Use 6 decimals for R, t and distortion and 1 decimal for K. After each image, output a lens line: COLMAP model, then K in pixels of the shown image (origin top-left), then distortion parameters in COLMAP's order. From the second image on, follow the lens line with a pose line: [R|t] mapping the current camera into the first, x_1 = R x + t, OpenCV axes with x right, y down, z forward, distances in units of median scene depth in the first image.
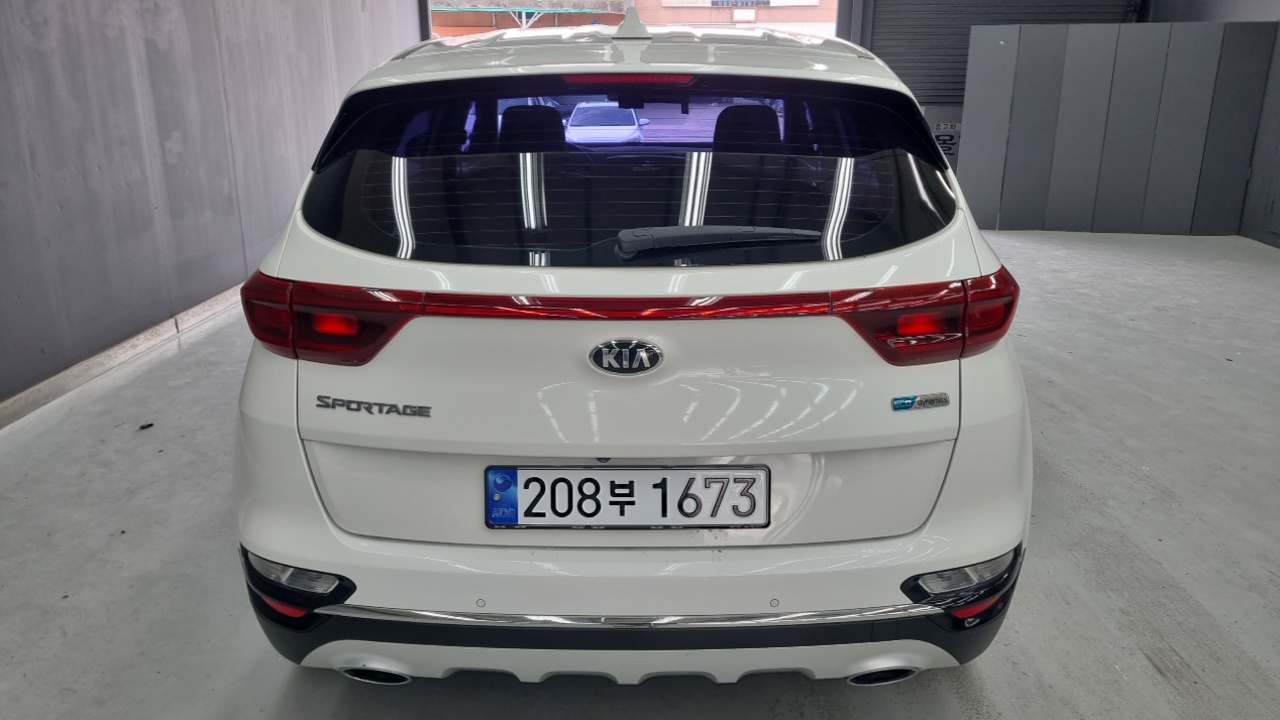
lens RADIAL K [[1000.1, 0, 593.5], [0, 1000.1, 318.3], [0, 0, 1]] dist [0.014756, 0.004603]
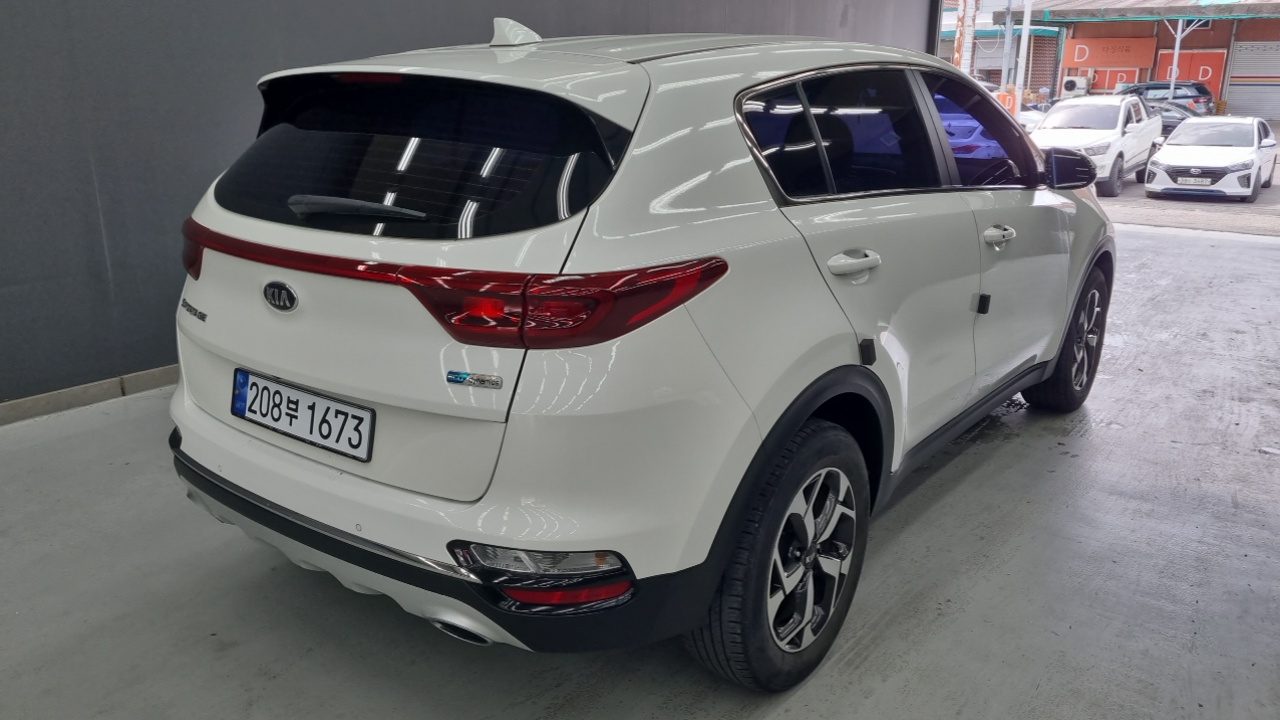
lens RADIAL K [[1000.1, 0, 632.2], [0, 1000.1, 347.3], [0, 0, 1]] dist [0.014756, 0.004603]
pose [[0.801532, 0.167362, -0.574052, 1.069277], [-0.160593, 0.985012, 0.062944, -0.045643], [0.575983, 0.041737, 0.816396, 0.222663]]
